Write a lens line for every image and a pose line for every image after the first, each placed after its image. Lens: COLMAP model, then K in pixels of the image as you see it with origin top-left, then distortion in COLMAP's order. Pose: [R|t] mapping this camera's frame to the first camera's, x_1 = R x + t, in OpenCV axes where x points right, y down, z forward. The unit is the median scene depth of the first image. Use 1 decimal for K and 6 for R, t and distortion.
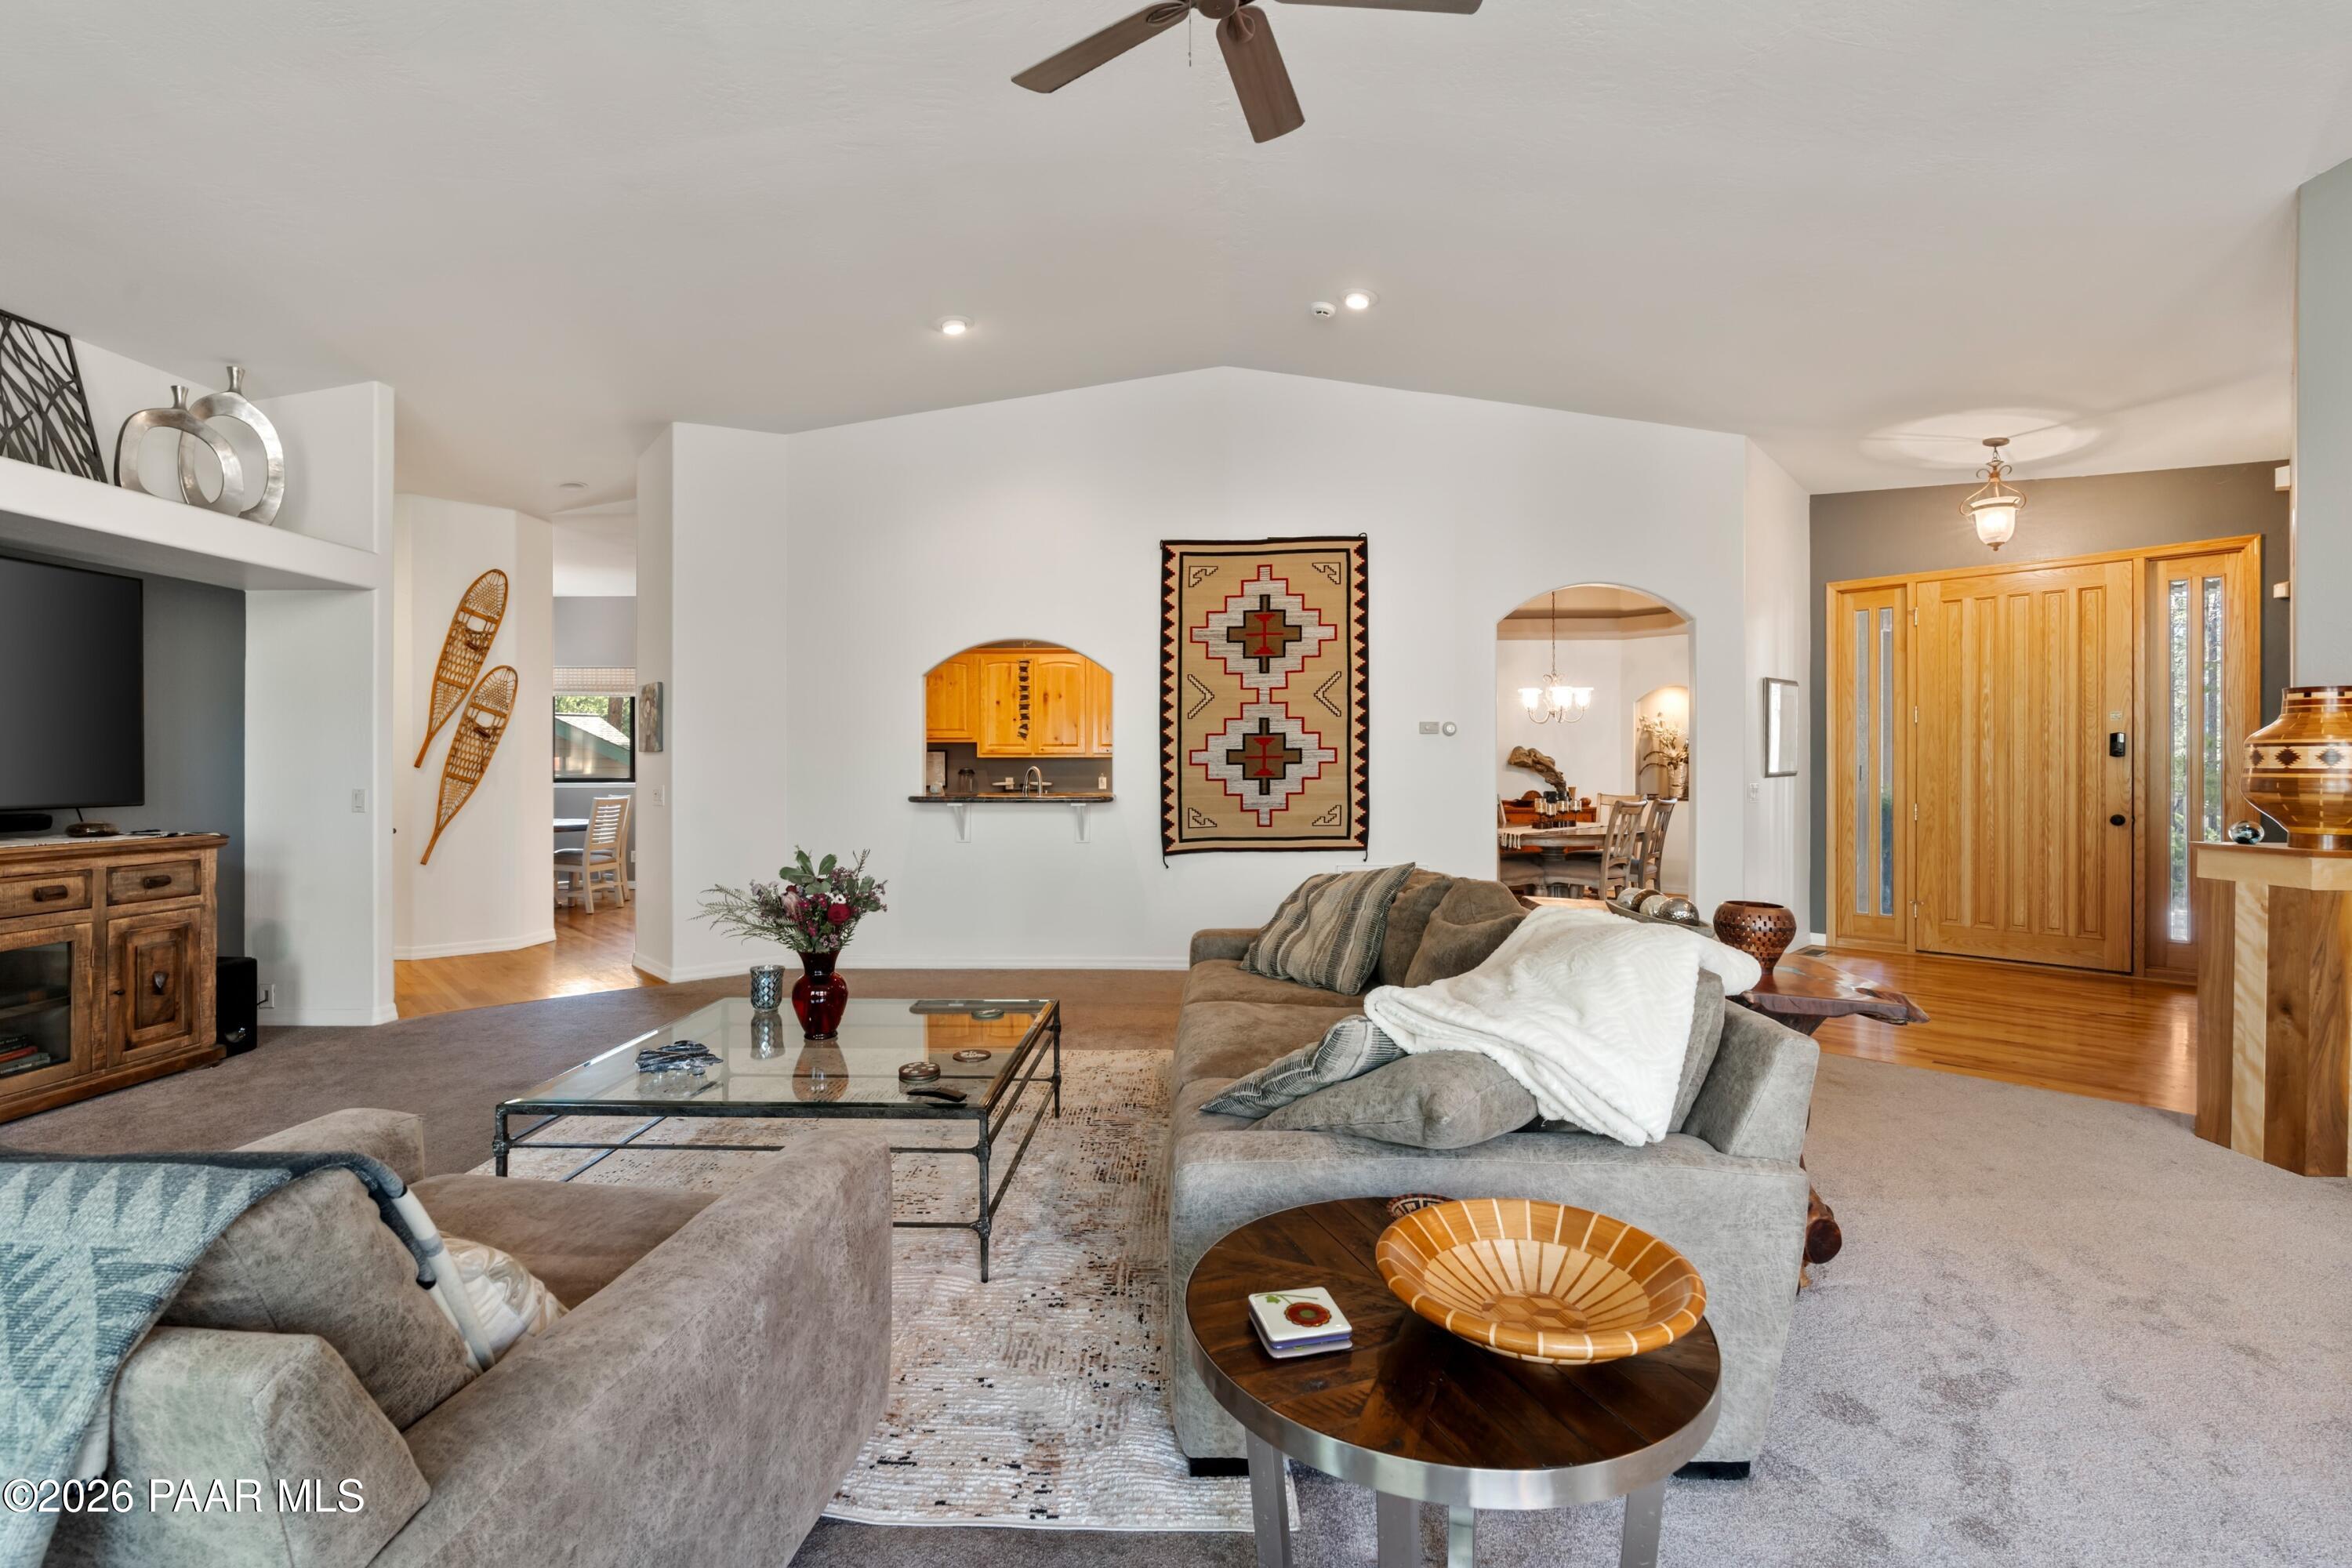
lens RADIAL K [[1046.5, 0, 1181.4], [0, 1046.5, 755.9], [0, 0, 1]] dist [-0.001858, -0.000111]
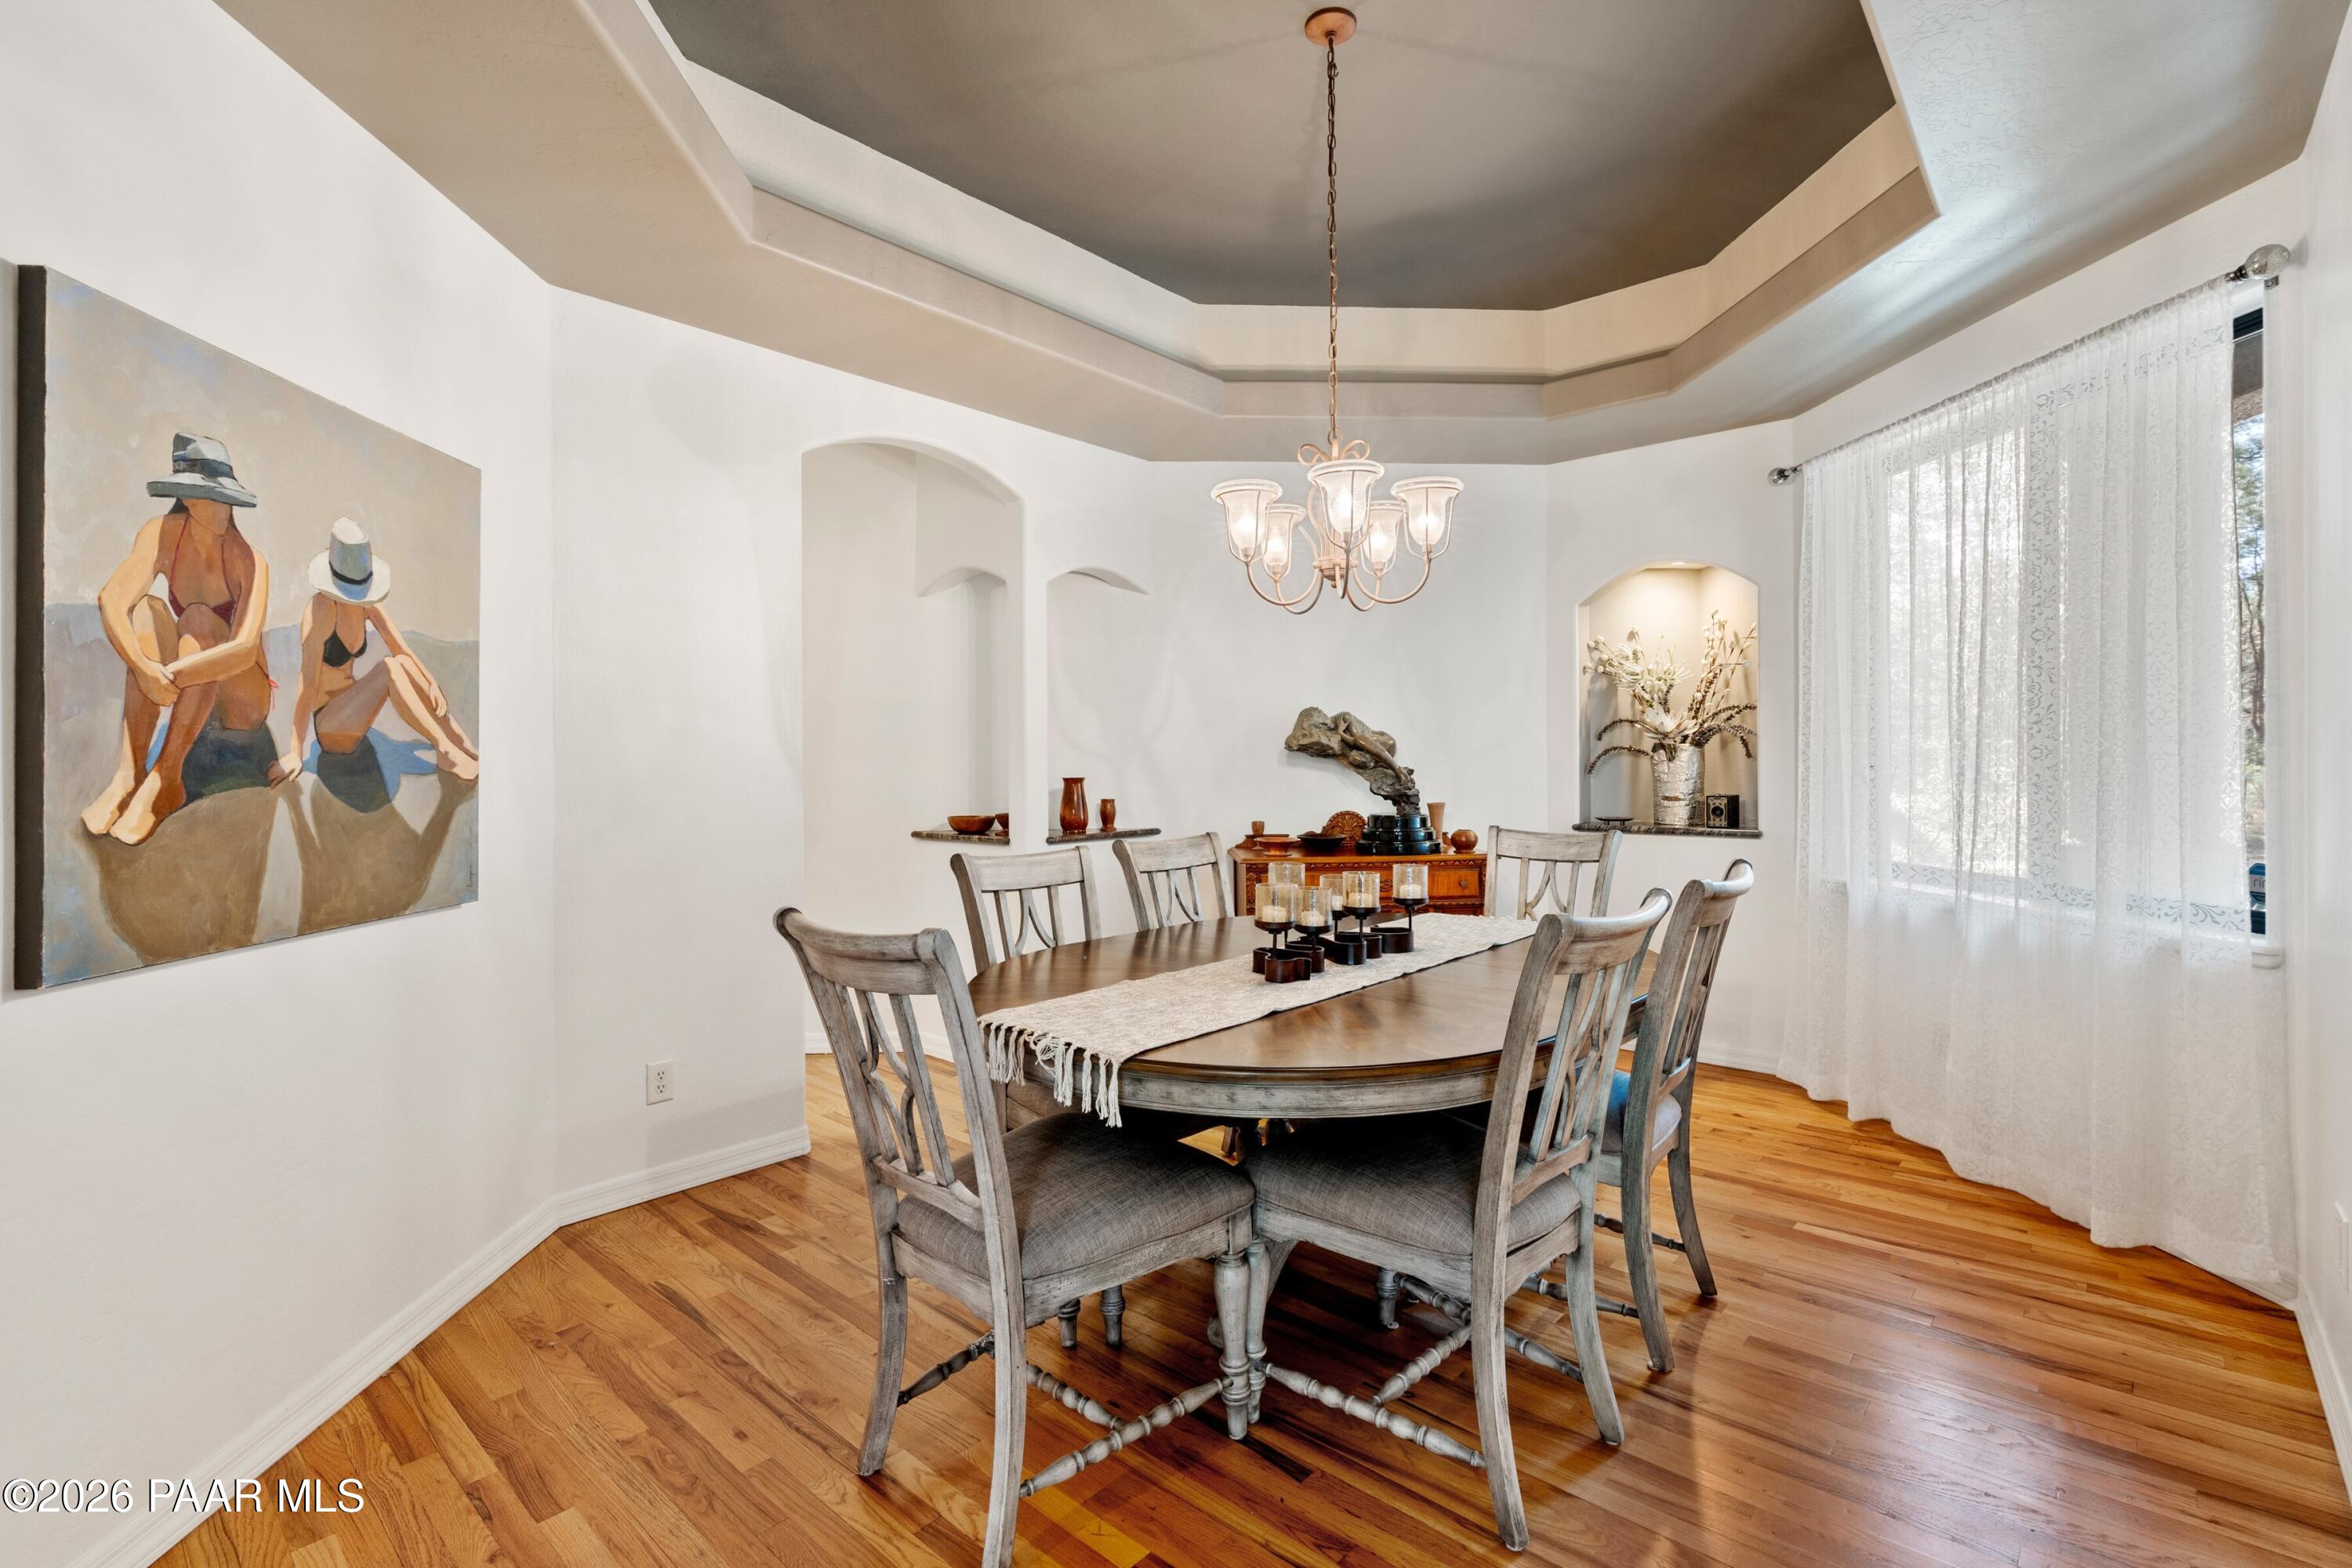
lens RADIAL K [[1046.5, 0, 1181.4], [0, 1046.5, 755.9], [0, 0, 1]] dist [-0.001858, -0.000111]
pose [[0.997411, -0.005386, 0.071709, 0.240367], [0.005237, 0.999984, 0.002268, 0.009091], [-0.071720, -0.001886, 0.997423, 0.584694]]
